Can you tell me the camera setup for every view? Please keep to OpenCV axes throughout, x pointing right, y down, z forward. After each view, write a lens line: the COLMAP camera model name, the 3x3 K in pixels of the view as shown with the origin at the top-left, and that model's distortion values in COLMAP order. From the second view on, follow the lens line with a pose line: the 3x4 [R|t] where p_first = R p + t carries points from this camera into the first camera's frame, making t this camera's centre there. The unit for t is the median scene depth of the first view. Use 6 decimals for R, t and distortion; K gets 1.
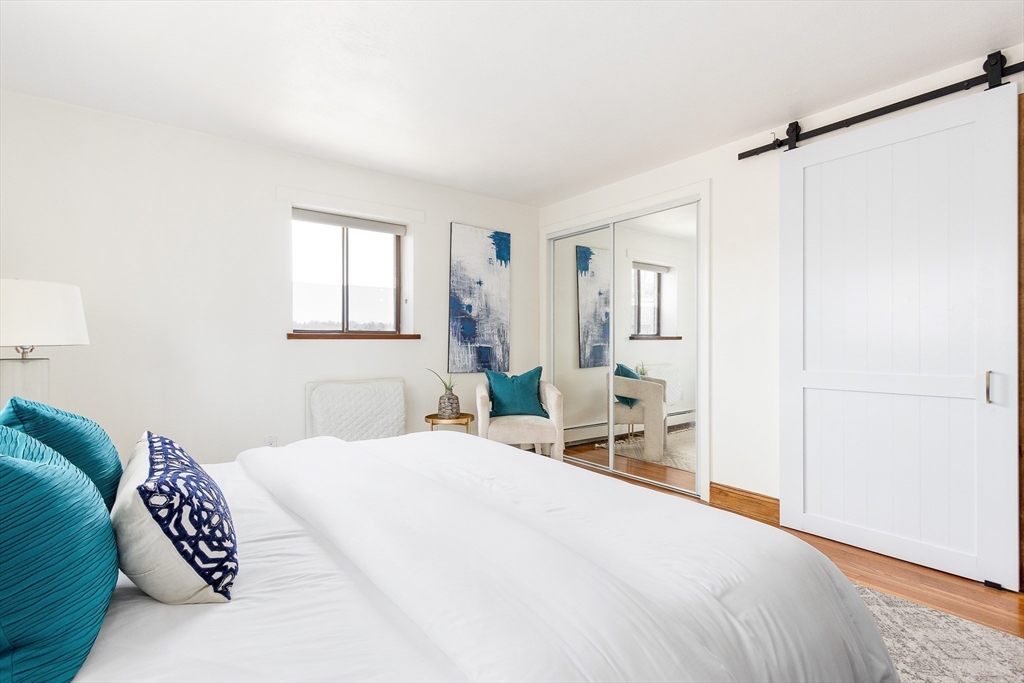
lens RADIAL K [[468.4, 0, 508.1], [0, 468.4, 339.6], [0, 0, 1]] dist [-0.011100, -0.000282]
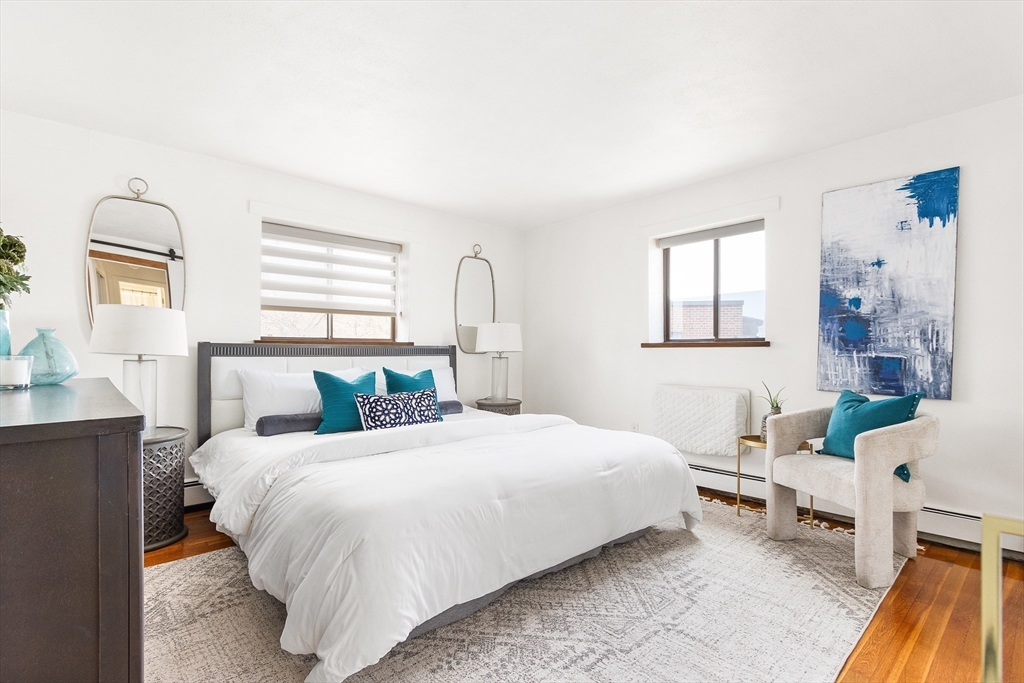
lens RADIAL K [[468.4, 0, 502.3], [0, 468.4, 349.4], [0, 0, 1]] dist [-0.011100, -0.000282]
pose [[0.063087, -0.001493, -0.998007, 0.582488], [0.003132, 0.999994, -0.001298, 0.003171], [0.998003, -0.003044, 0.063092, 0.413635]]
